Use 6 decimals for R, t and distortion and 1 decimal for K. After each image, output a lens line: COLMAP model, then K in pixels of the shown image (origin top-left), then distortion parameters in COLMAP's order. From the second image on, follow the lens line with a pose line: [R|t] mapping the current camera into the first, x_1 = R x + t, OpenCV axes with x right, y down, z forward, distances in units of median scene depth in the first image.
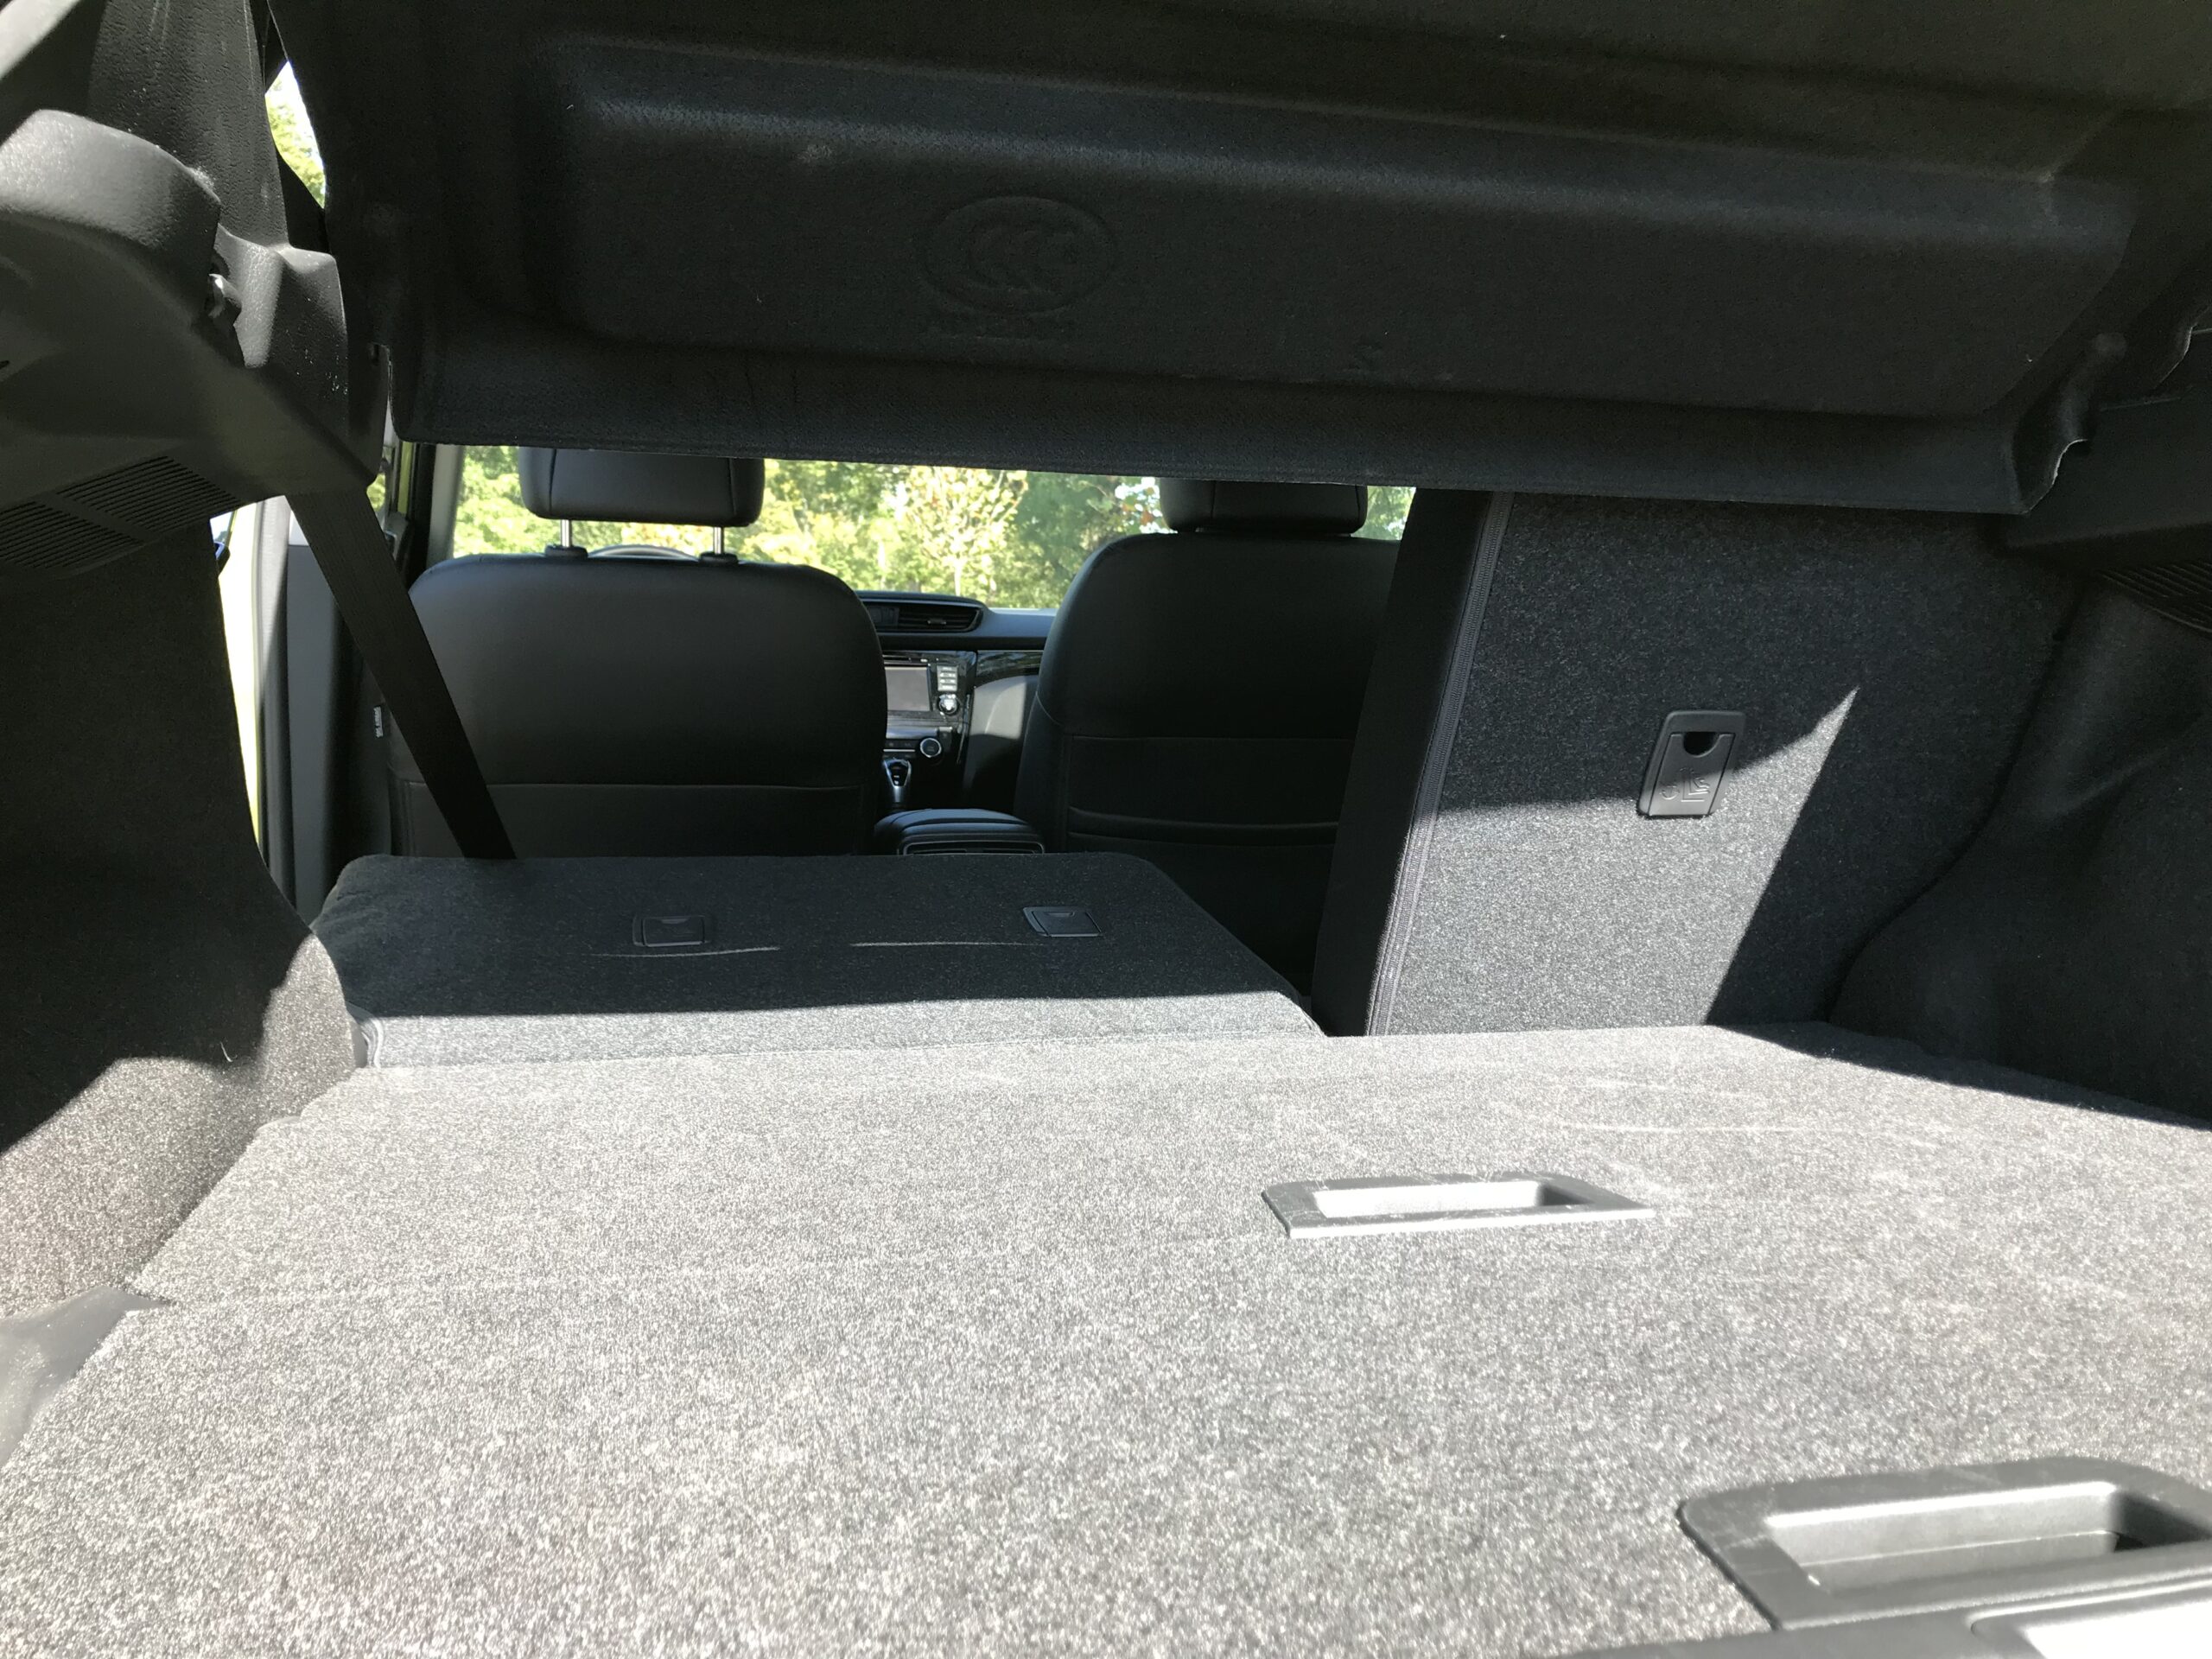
lens RADIAL K [[1812.3, 0, 1091.1], [0, 1812.3, 826.8], [0, 0, 1]] dist [0.032534, -0.042279]
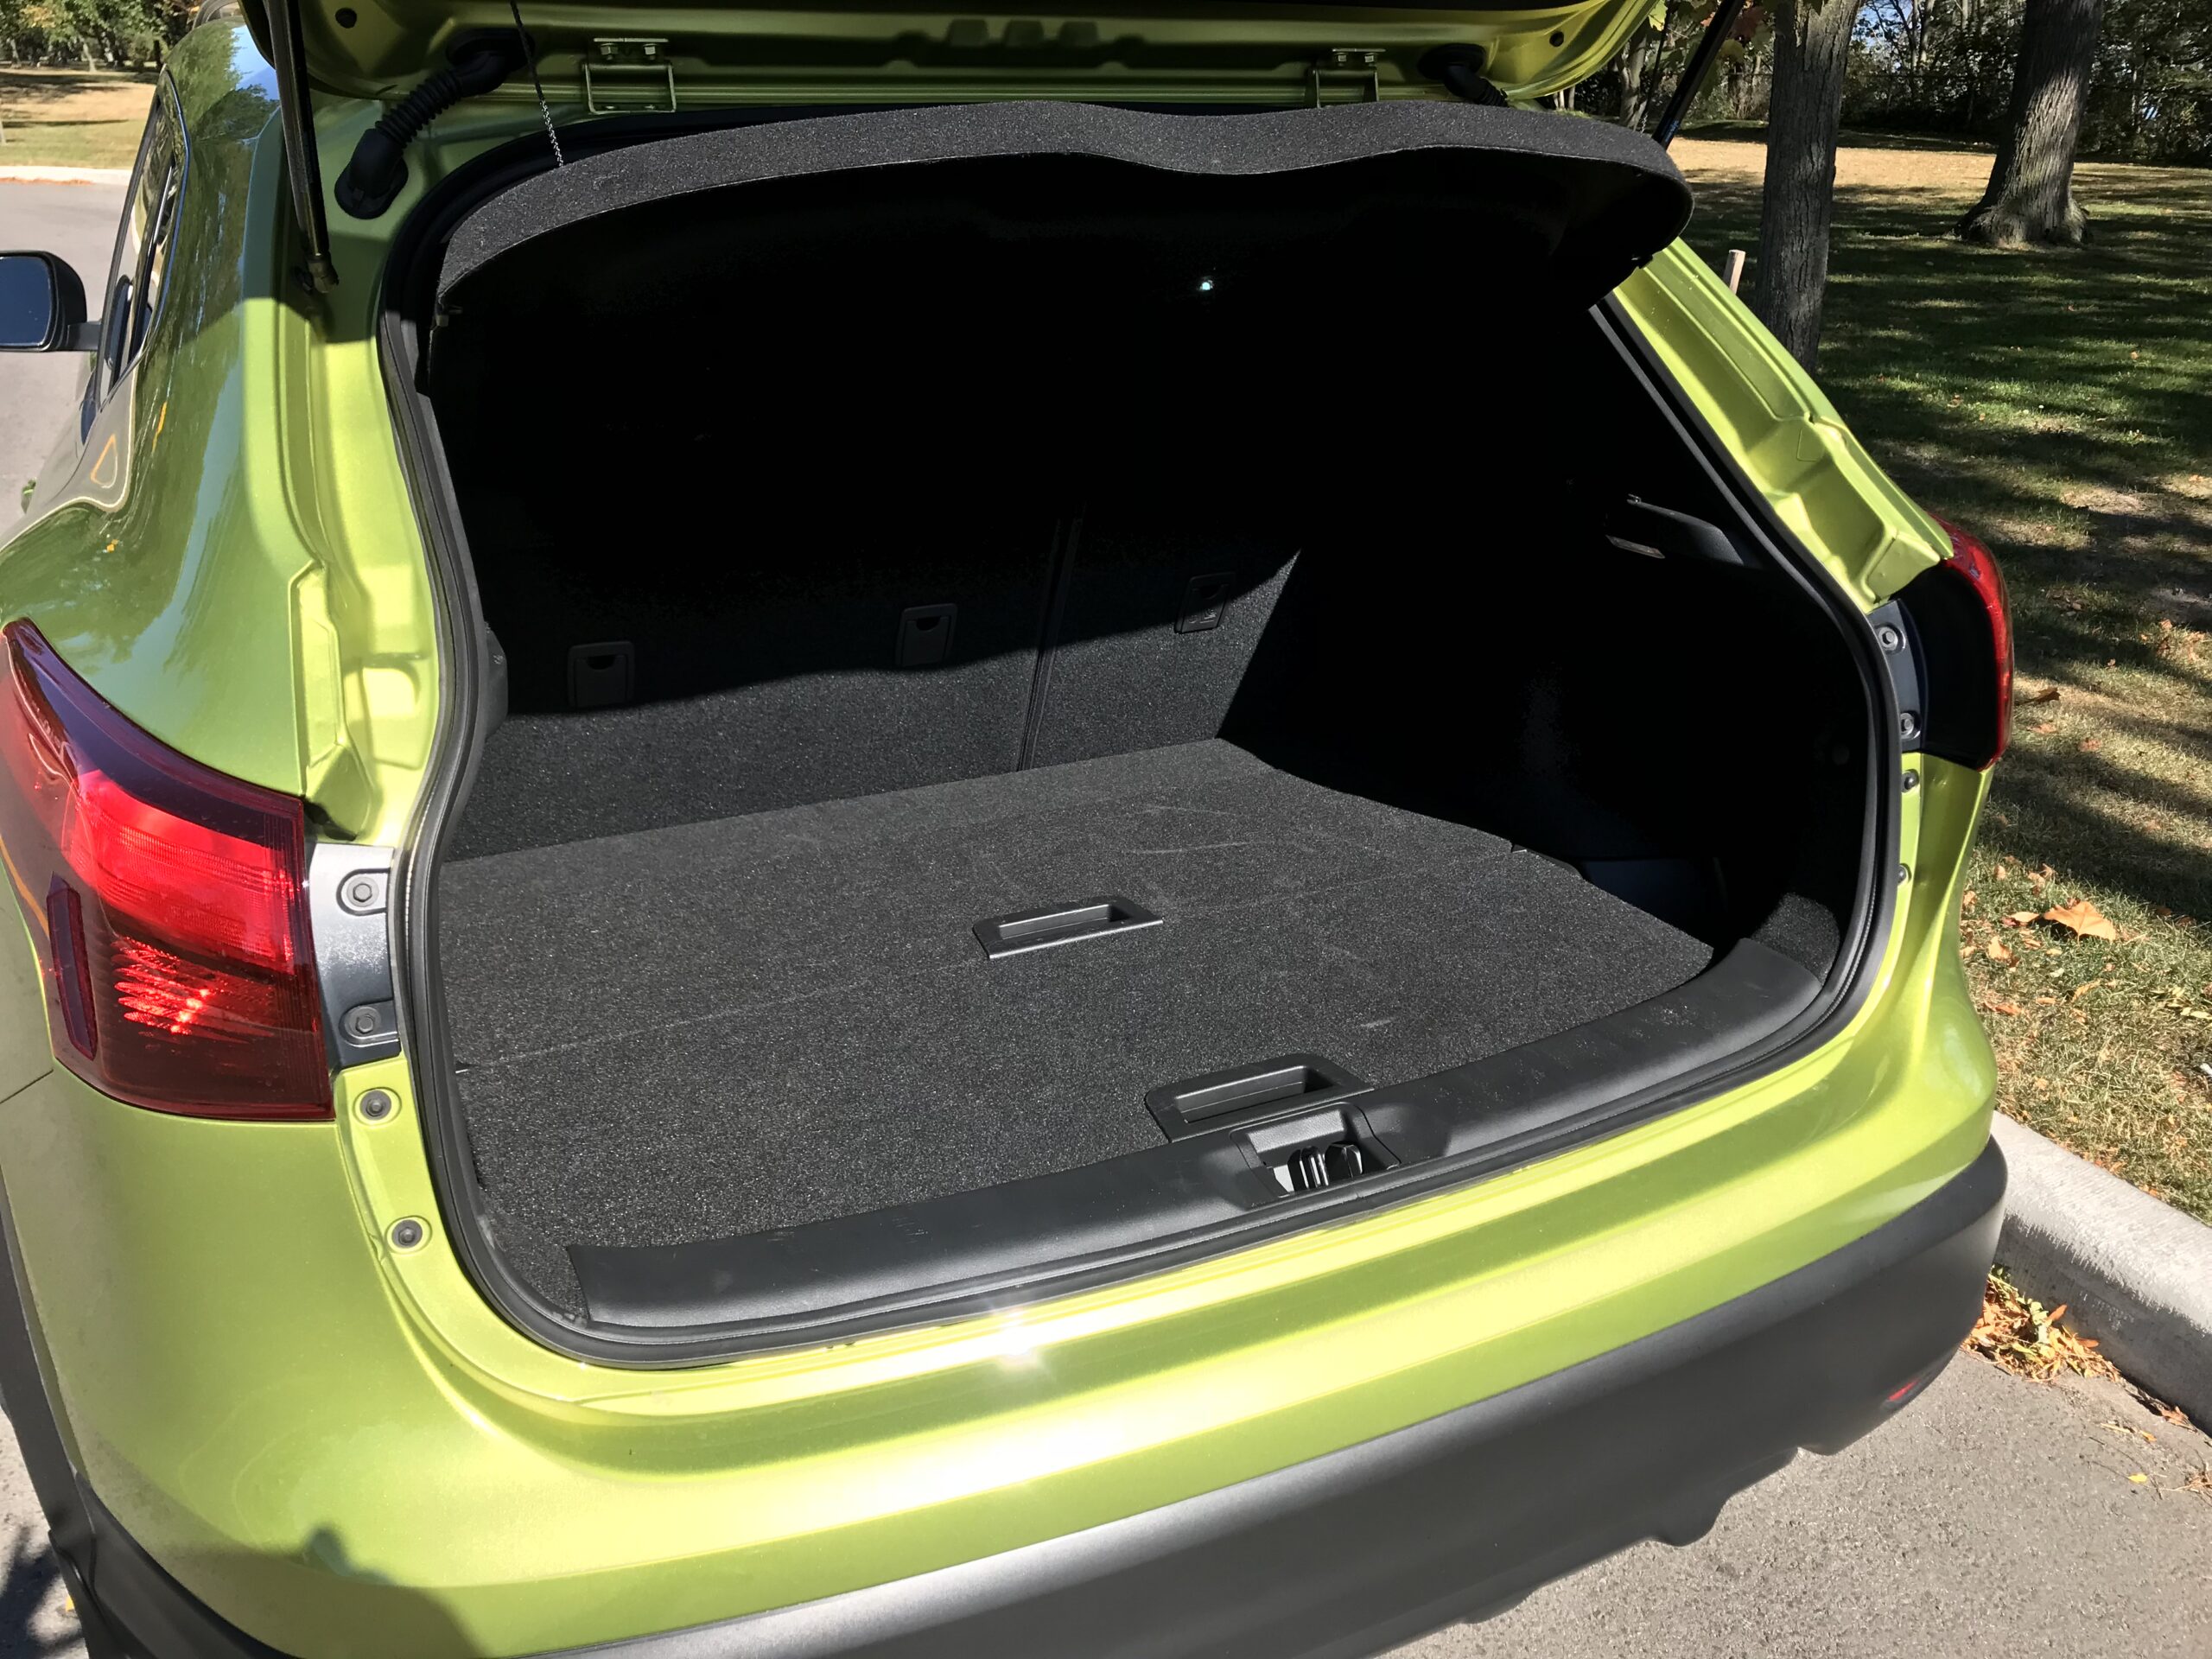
lens RADIAL K [[1812.3, 0, 1105.8], [0, 1812.3, 832.2], [0, 0, 1]] dist [0.032534, -0.042279]
pose [[0.978475, -0.093037, 0.184203, -0.086396], [0.030166, 0.947503, 0.318322, -0.383220], [-0.204149, -0.305914, 0.929914, -0.612831]]
